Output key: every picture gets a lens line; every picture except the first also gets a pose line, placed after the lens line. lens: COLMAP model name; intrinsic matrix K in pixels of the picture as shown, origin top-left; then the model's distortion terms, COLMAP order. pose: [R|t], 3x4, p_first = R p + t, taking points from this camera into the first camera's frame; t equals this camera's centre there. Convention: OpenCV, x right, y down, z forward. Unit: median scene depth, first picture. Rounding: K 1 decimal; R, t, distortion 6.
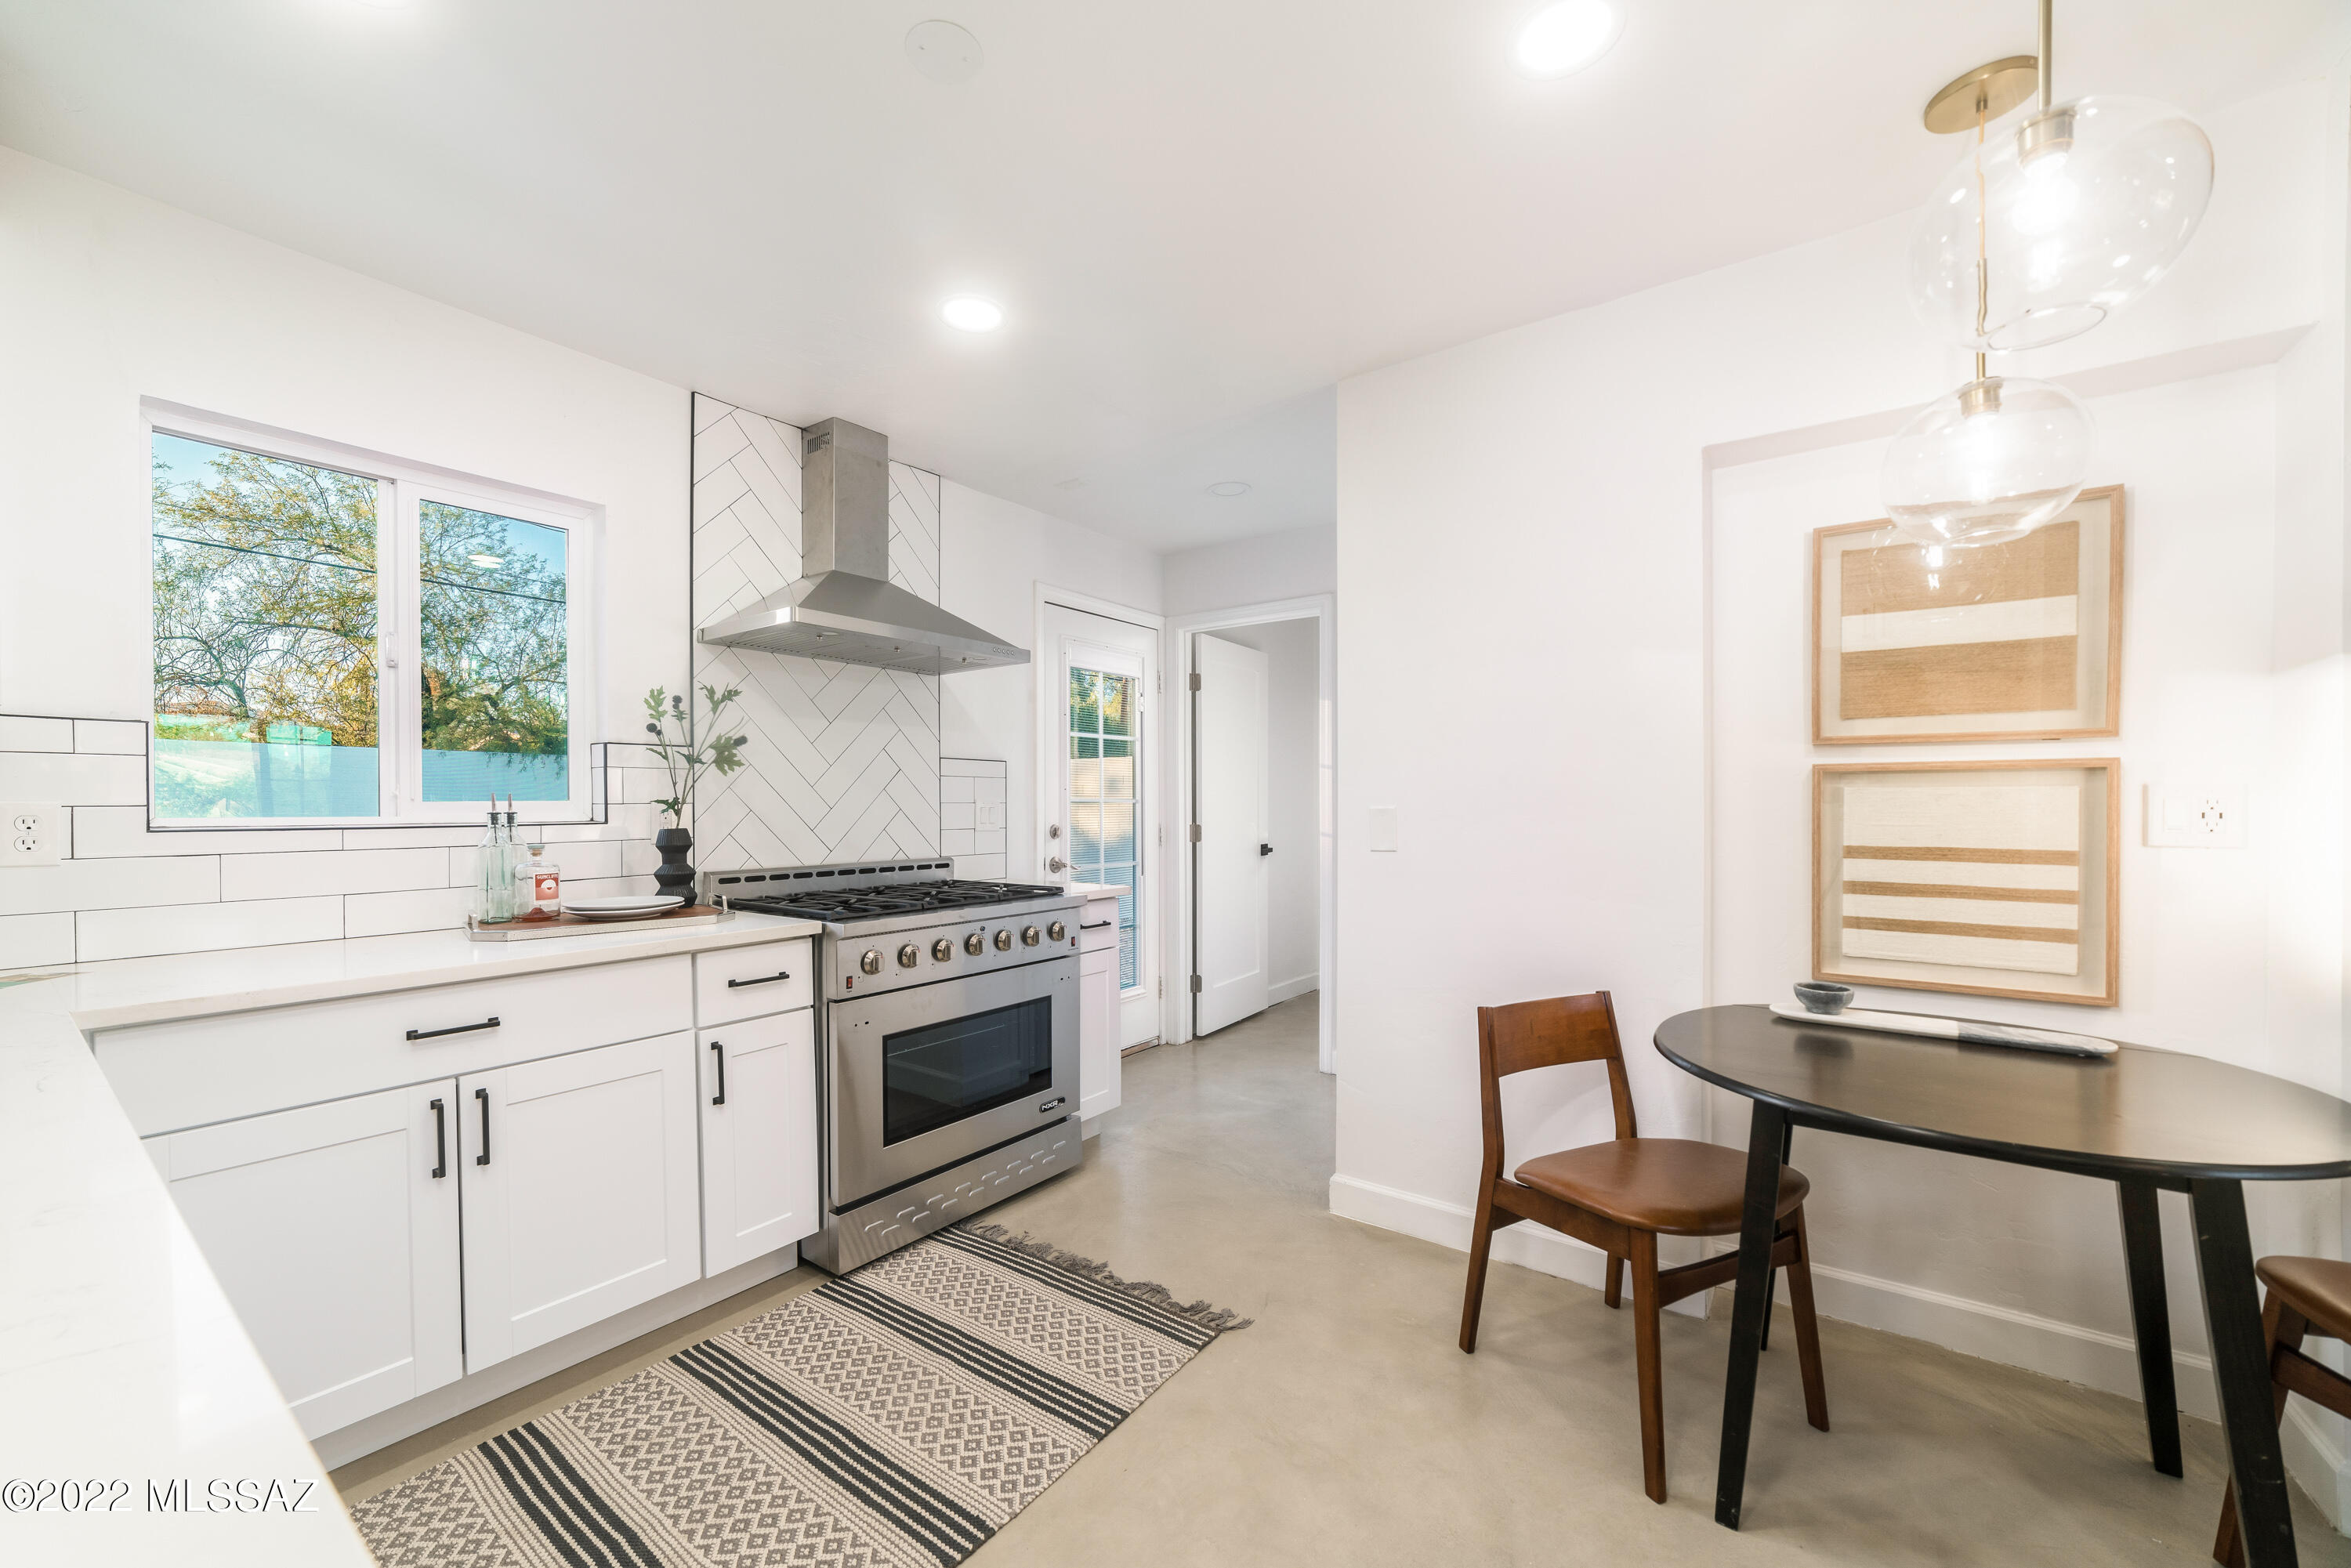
lens RADIAL K [[914.6, 0, 1167.5], [0, 914.6, 801.0], [0, 0, 1]] dist [-0.019061, 0.001354]
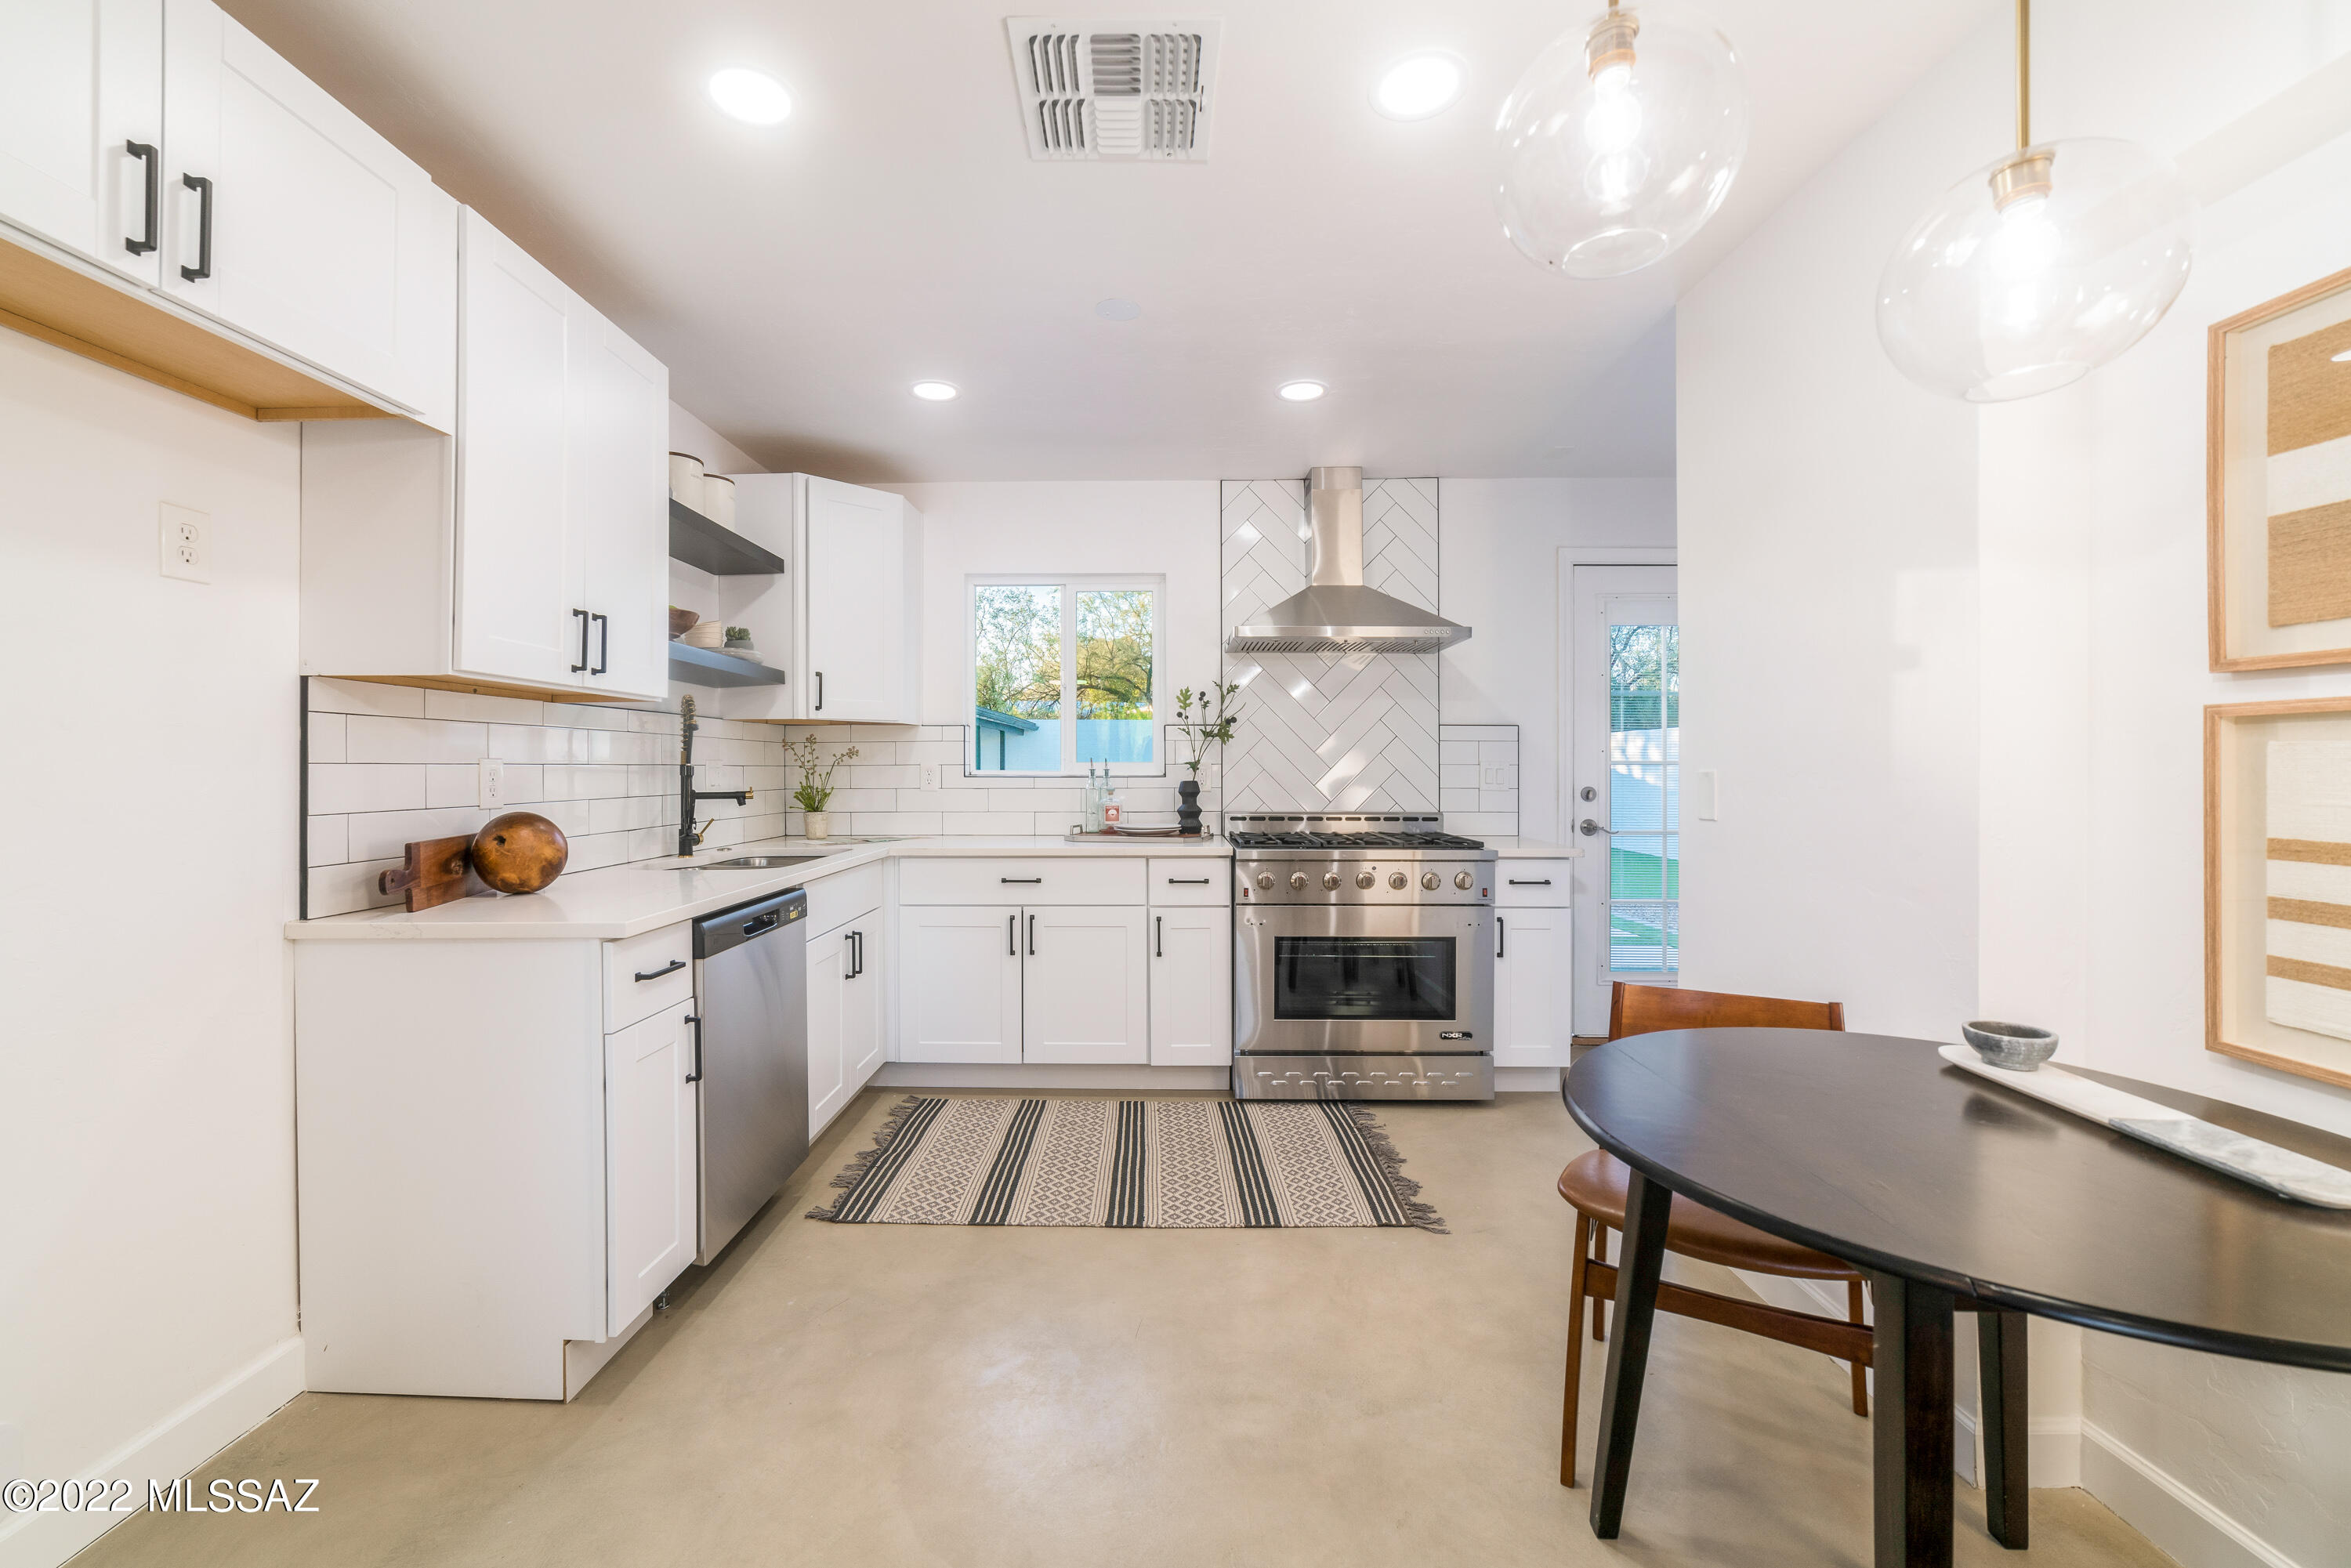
lens RADIAL K [[914.6, 0, 1121.6], [0, 914.6, 762.7], [0, 0, 1]] dist [-0.019061, 0.001354]
pose [[0.581087, 0.001092, -0.813841, 0.694385], [-0.001139, 0.999999, 0.000529, -0.000271], [0.813841, 0.000620, 0.581088, 0.031390]]
